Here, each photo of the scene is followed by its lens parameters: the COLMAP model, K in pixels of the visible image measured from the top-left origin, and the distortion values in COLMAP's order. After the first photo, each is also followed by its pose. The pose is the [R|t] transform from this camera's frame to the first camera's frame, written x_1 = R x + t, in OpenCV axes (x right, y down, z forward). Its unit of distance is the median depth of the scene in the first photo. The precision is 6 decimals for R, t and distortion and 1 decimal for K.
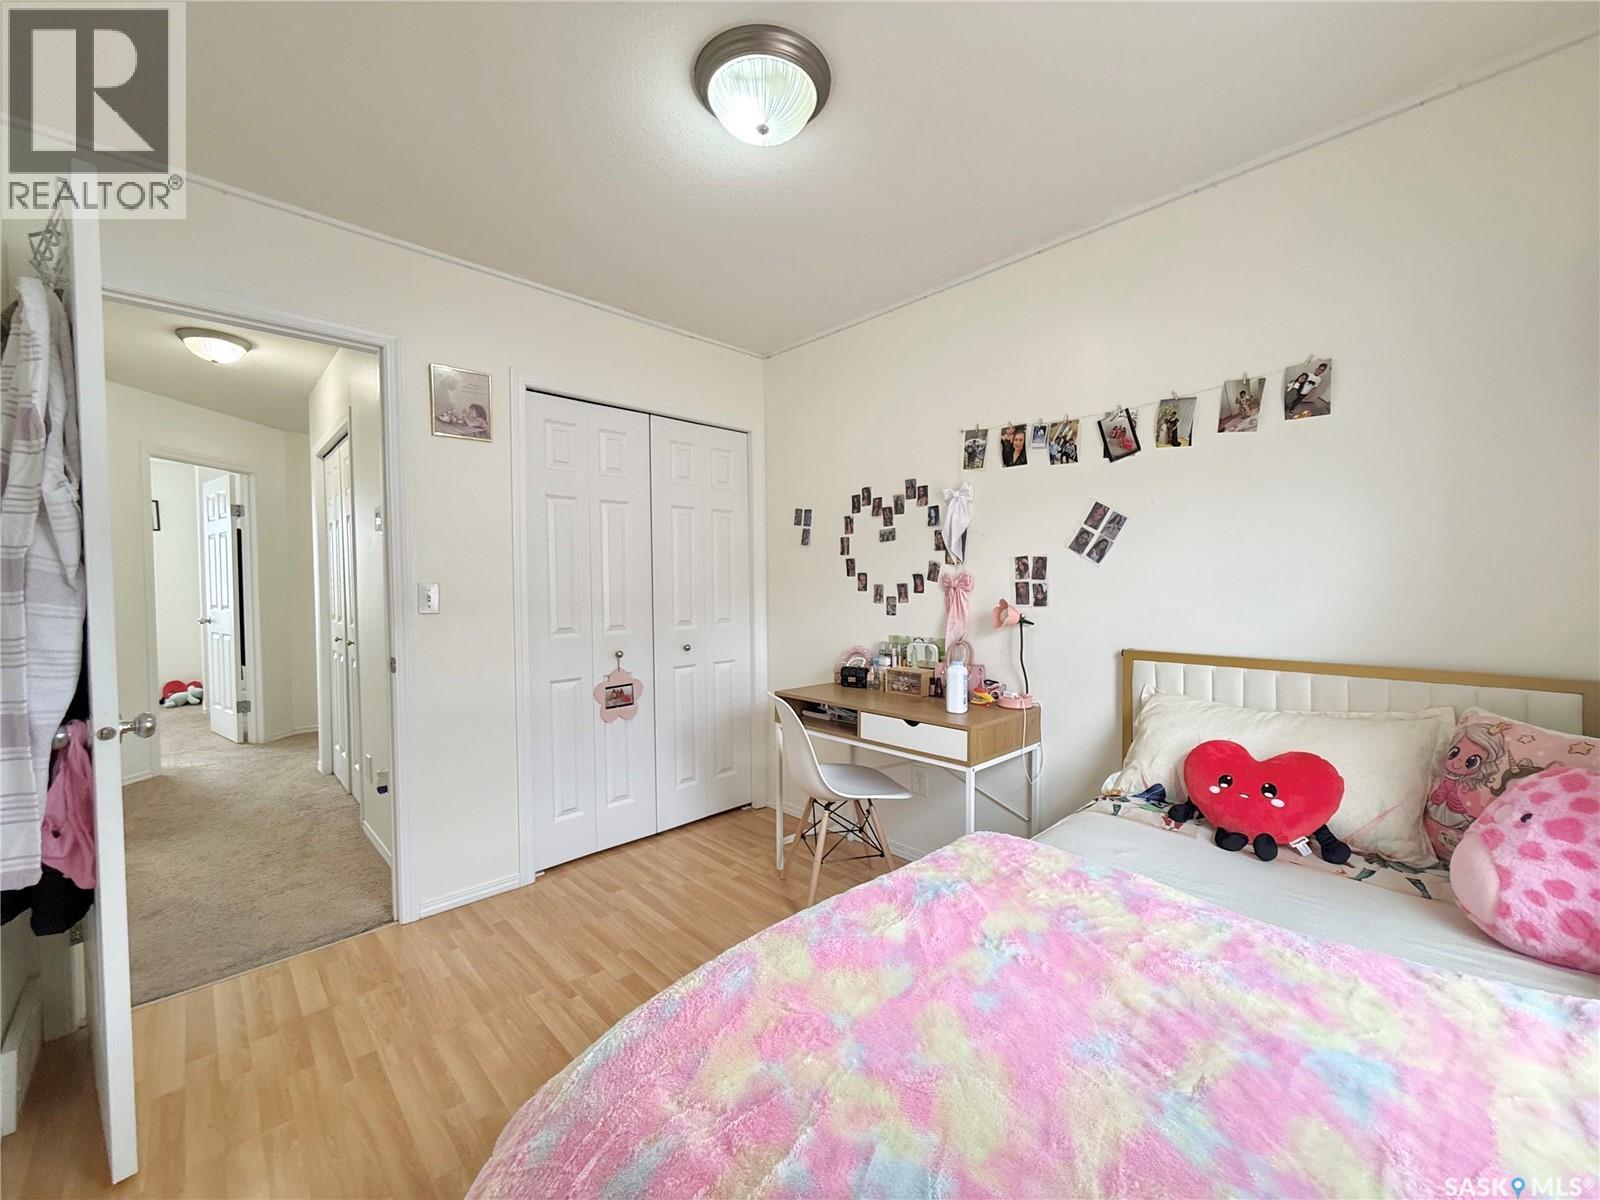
lens RADIAL K [[662.1, 0, 809.5], [0, 662.1, 603.1], [0, 0, 1]] dist [0.002569, -0.000217]
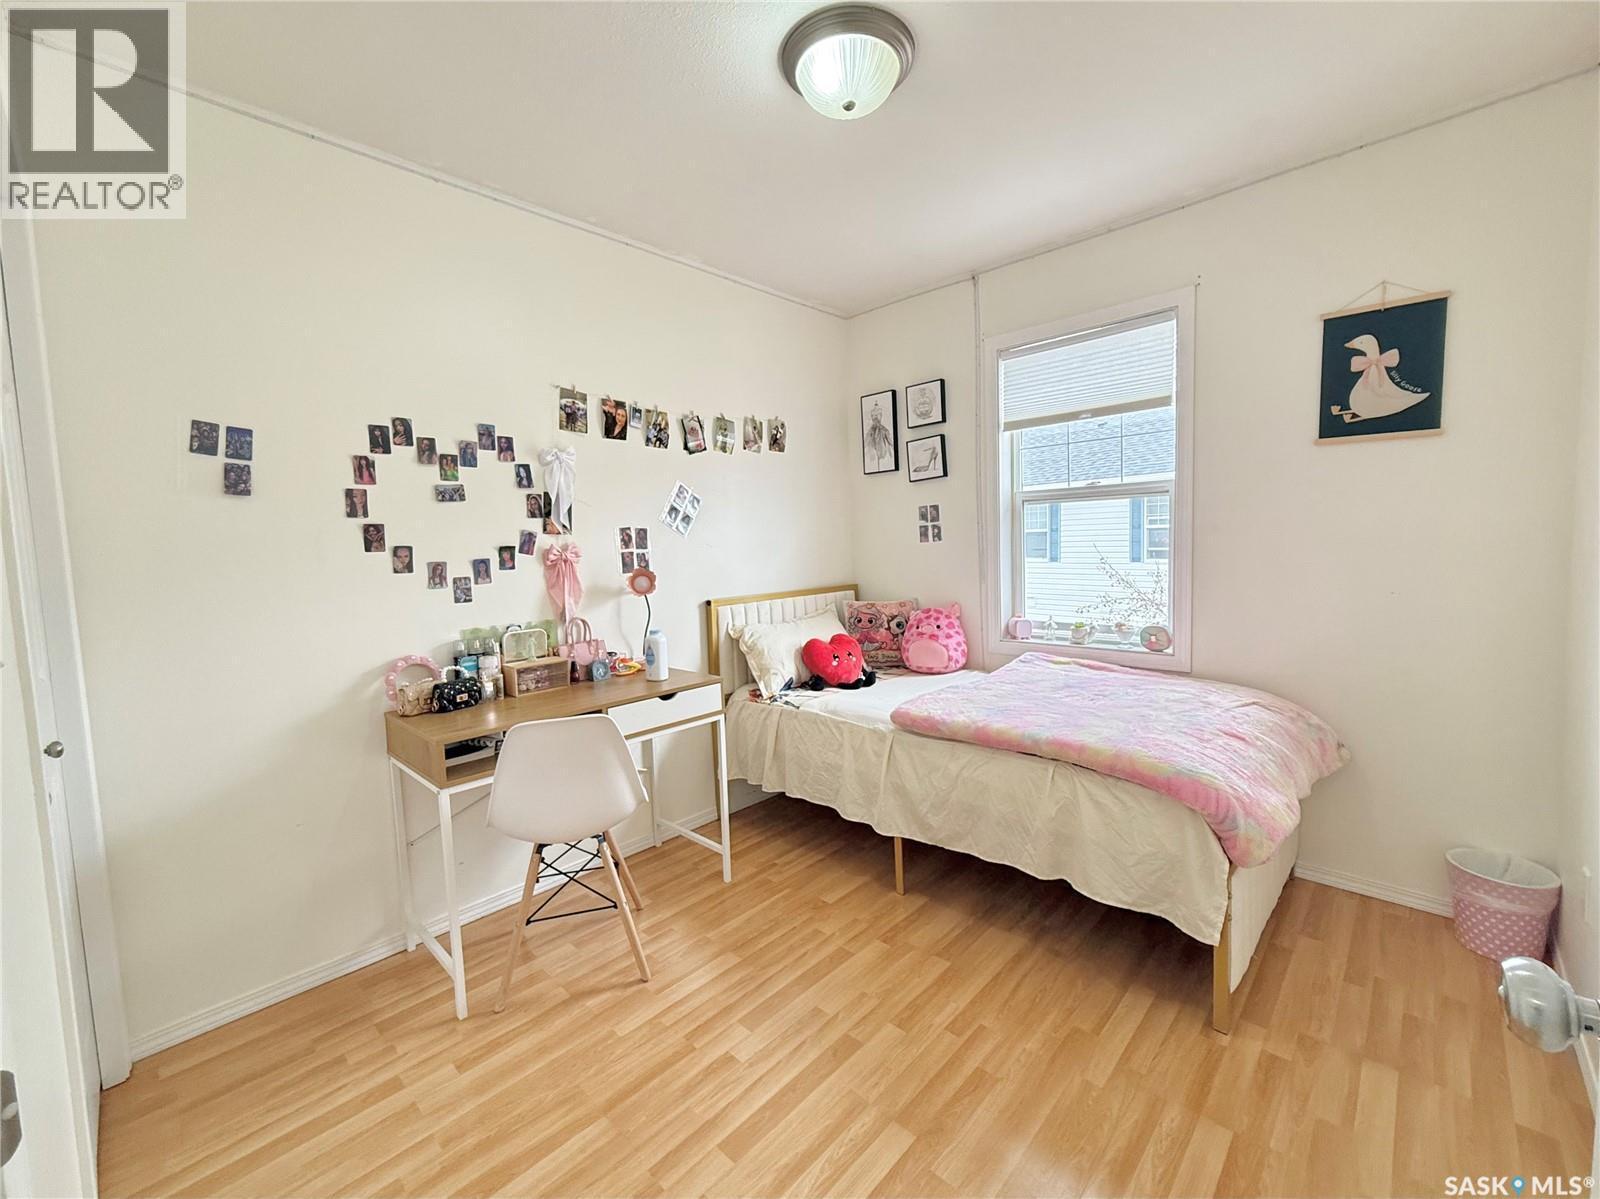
lens RADIAL K [[662.1, 0, 808.3], [0, 662.1, 592.8], [0, 0, 1]] dist [0.002569, -0.000217]
pose [[-0.060239, -0.071766, 0.995601, -0.668485], [0.063583, 0.995111, 0.075577, -0.025167], [-0.996157, 0.067856, -0.055381, 0.688481]]
